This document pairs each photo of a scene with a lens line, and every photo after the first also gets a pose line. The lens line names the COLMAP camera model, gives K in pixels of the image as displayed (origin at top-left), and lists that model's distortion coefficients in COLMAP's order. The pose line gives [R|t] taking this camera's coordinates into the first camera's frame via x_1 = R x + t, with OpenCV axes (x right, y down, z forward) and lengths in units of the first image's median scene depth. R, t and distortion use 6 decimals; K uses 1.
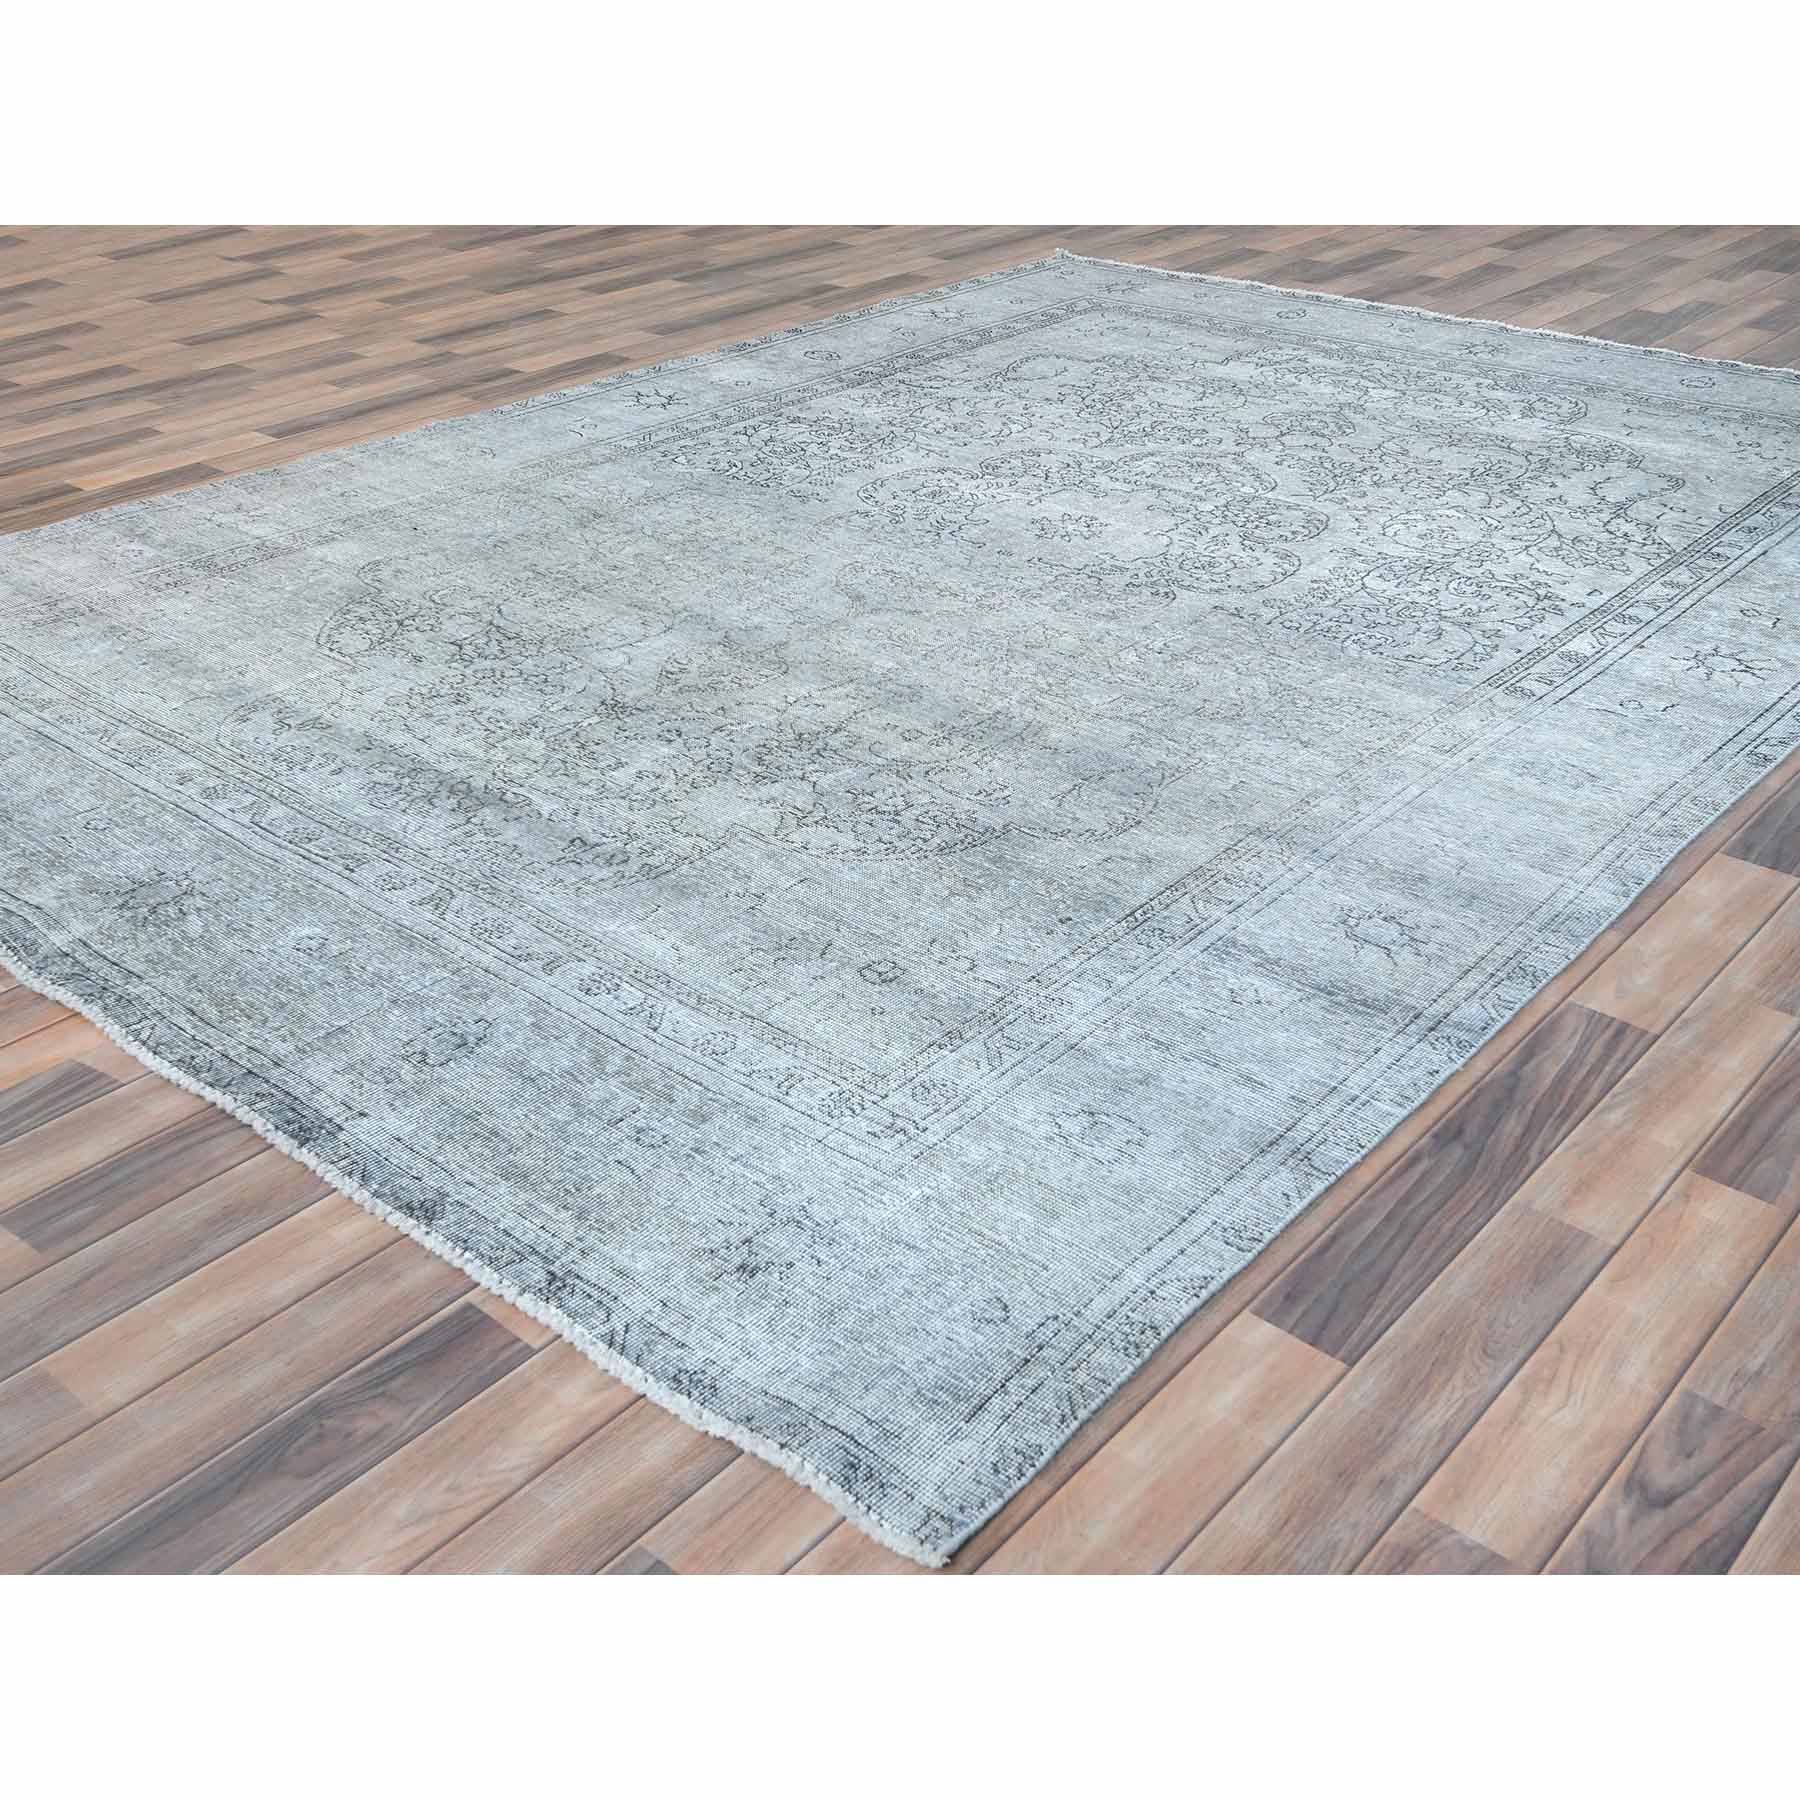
lens RADIAL K [[1866.9, 0, 900.0], [0, 1866.9, 900.0], [0, 0, 1]] dist [0.008342, -0.008004]
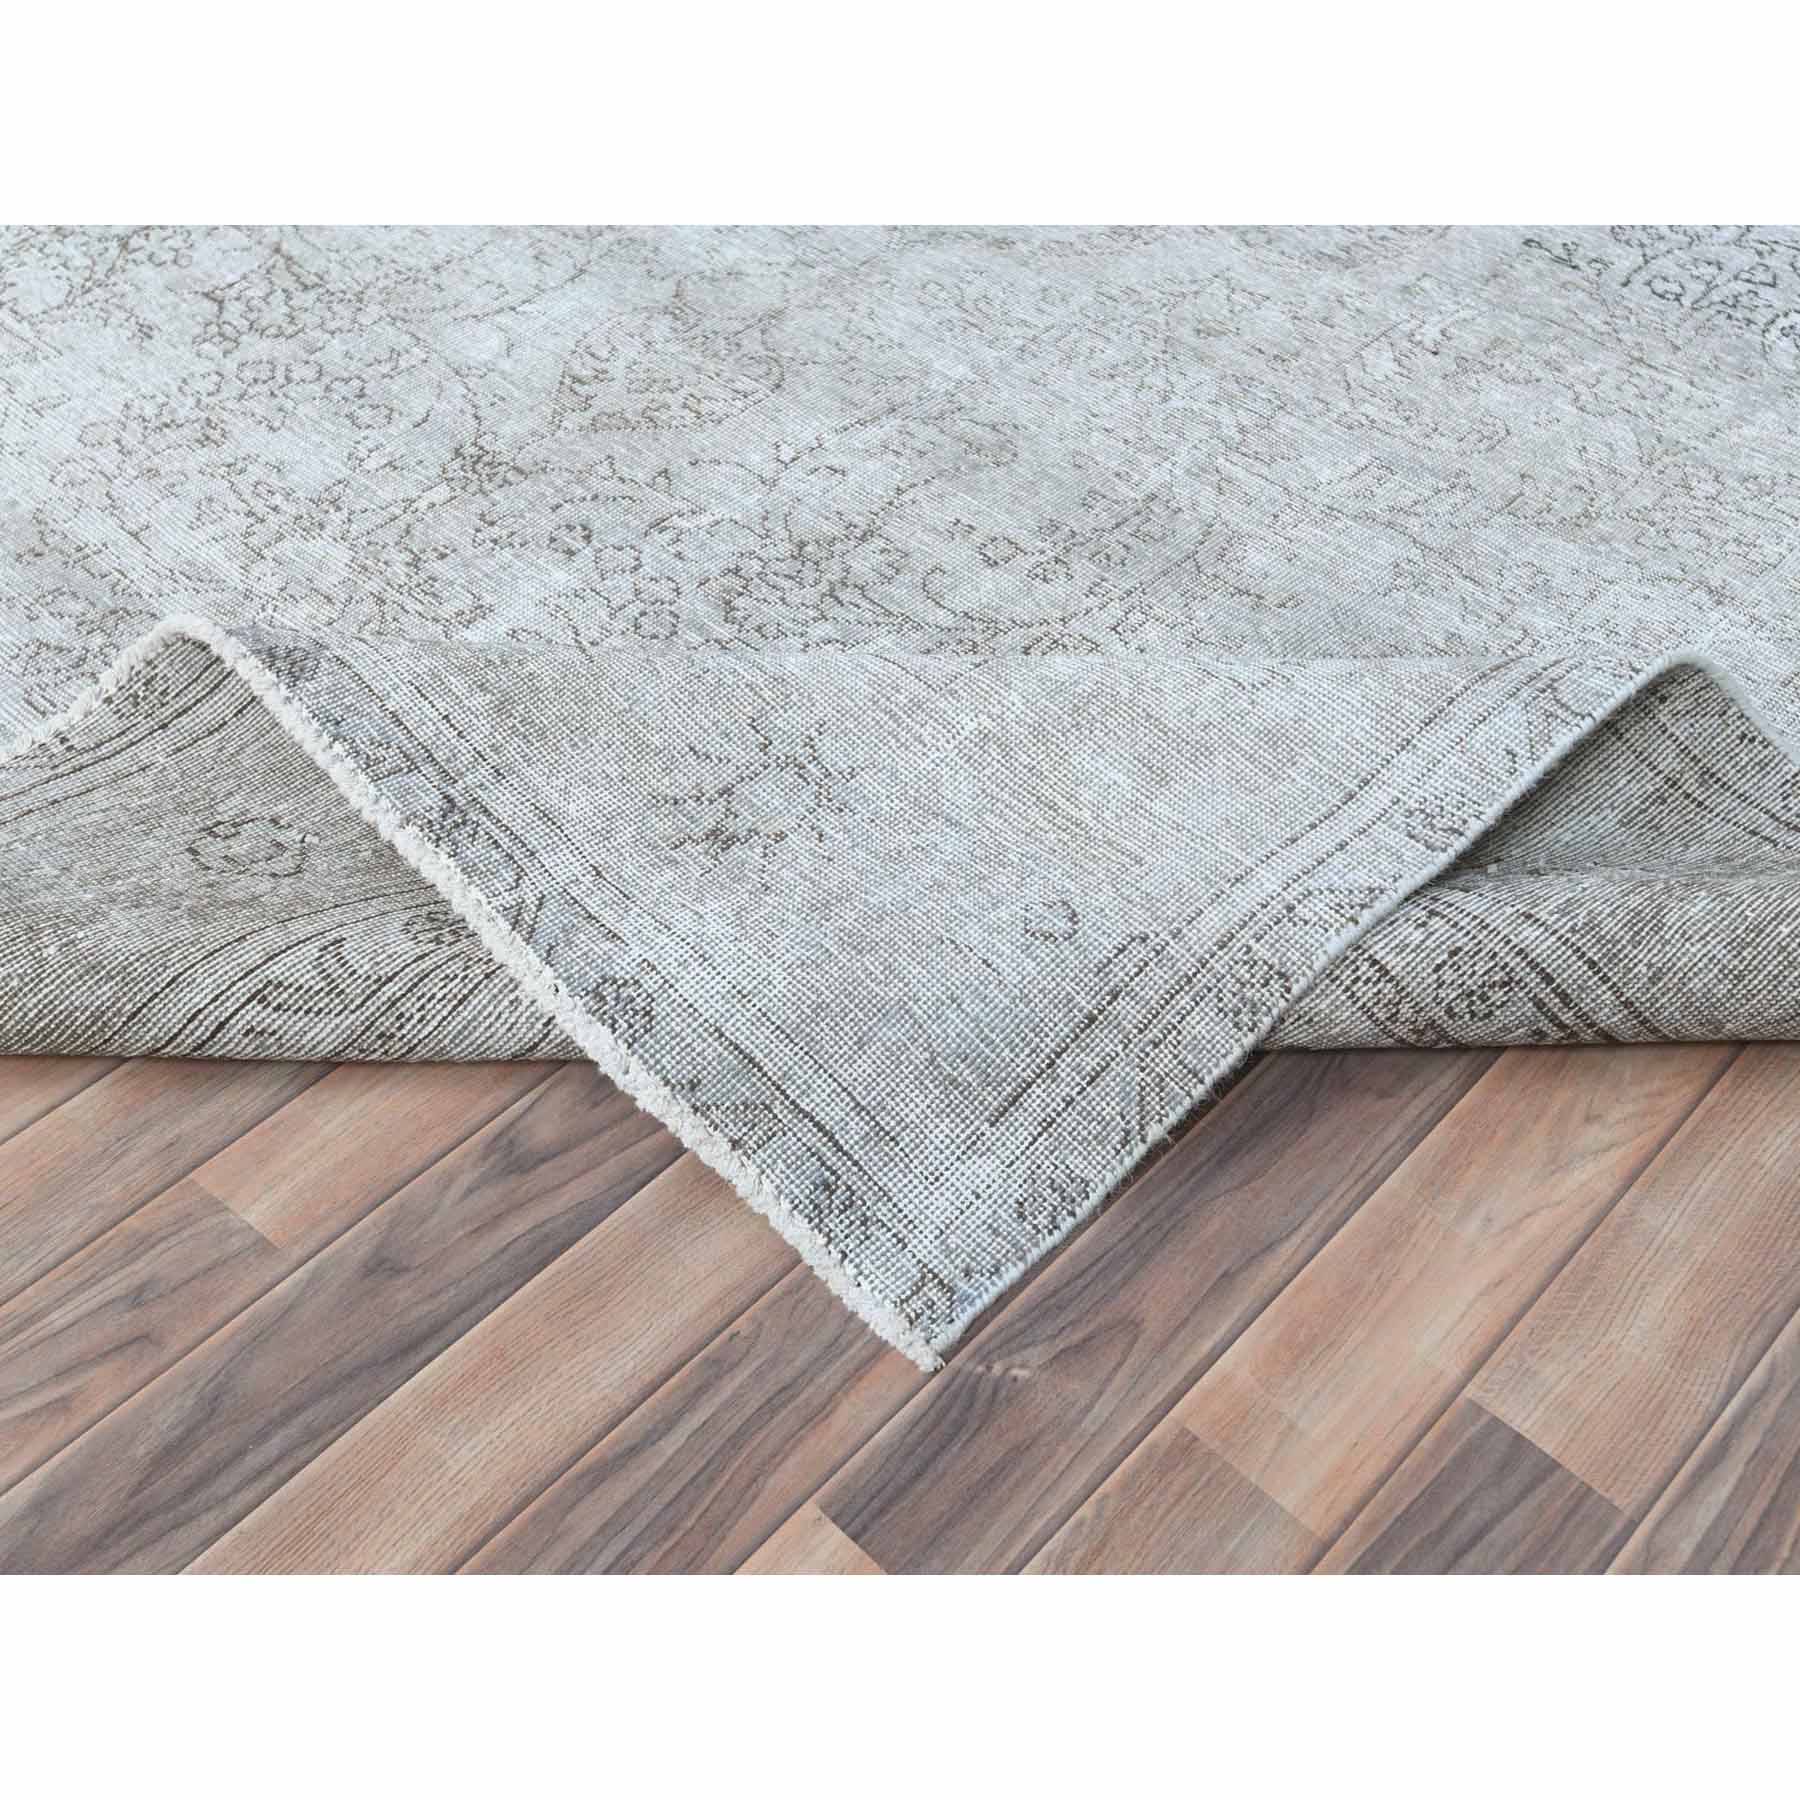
lens RADIAL K [[2010.1, 0, 846.9], [0, 2010.1, 896.7], [0, 0, 1]] dist [0.052968, -0.040285]
pose [[0.999137, 0.031281, -0.027328, -0.018610], [-0.021679, 0.953918, 0.299284, -0.160713], [0.035431, -0.298433, 0.953773, 0.368706]]
